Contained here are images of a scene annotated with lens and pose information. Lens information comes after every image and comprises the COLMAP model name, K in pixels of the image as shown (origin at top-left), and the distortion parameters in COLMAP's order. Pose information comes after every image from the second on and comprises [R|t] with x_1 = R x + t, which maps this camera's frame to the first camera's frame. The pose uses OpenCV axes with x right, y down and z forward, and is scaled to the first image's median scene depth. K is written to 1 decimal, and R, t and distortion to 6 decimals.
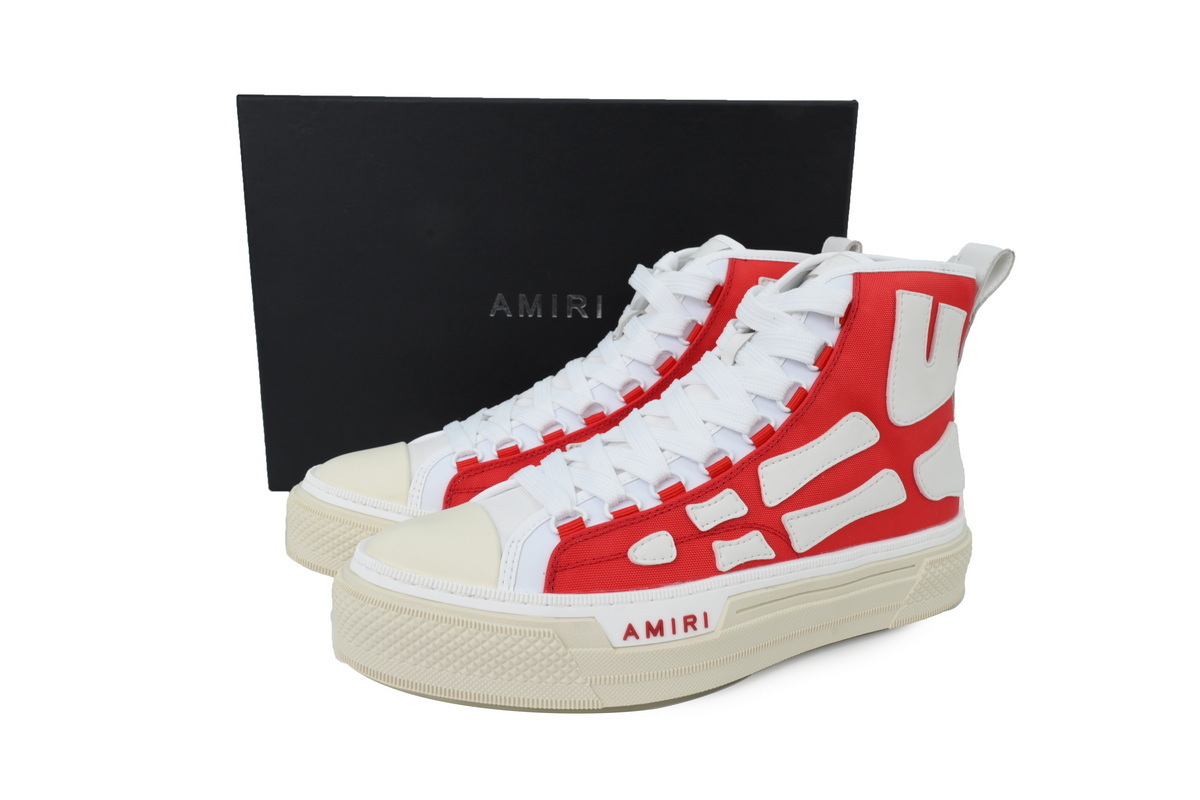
lens RADIAL K [[797.8, 0, 600.0], [0, 797.8, 400.0], [0, 0, 1]] dist [0.004422, 0.000755]
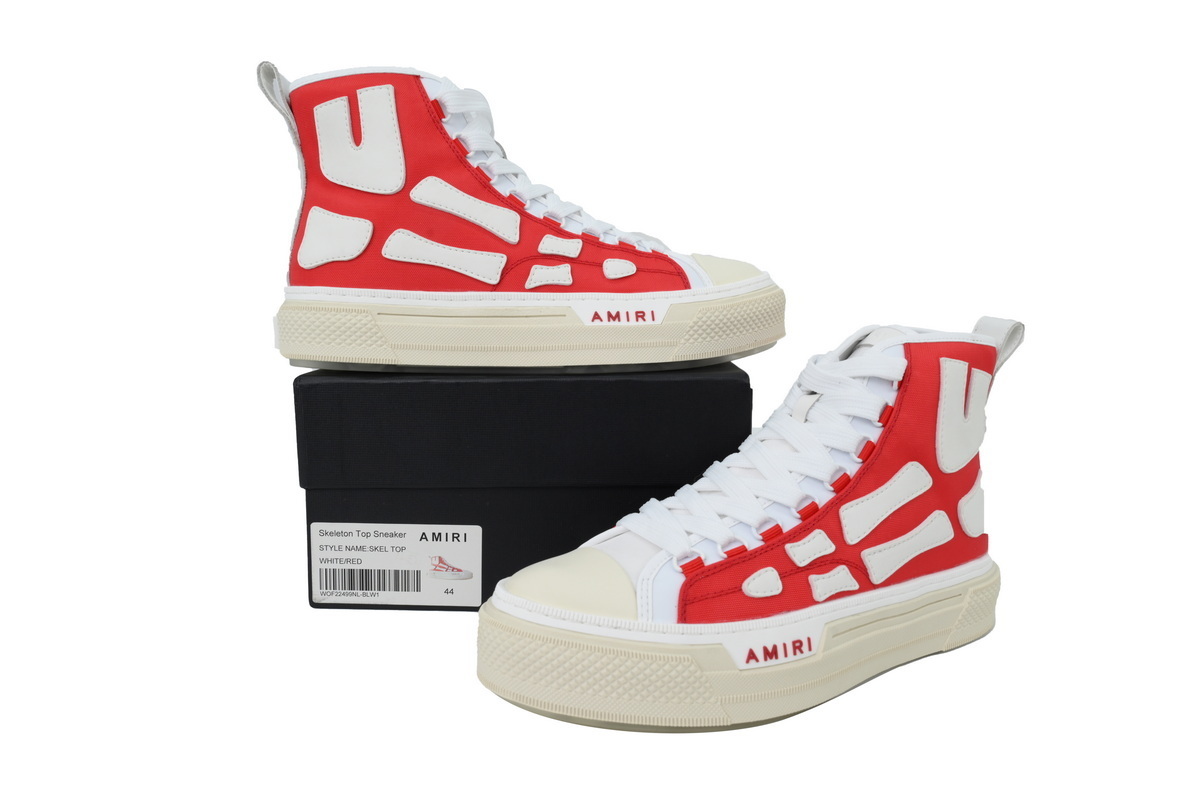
lens RADIAL K [[797.8, 0, 600.0], [0, 797.8, 400.0], [0, 0, 1]] dist [0.004422, 0.000755]
pose [[0.996160, -0.007440, 0.087234, -0.251821], [0.013426, 0.997578, -0.068242, -0.001376], [-0.086515, 0.069152, 0.993848, -0.135679]]
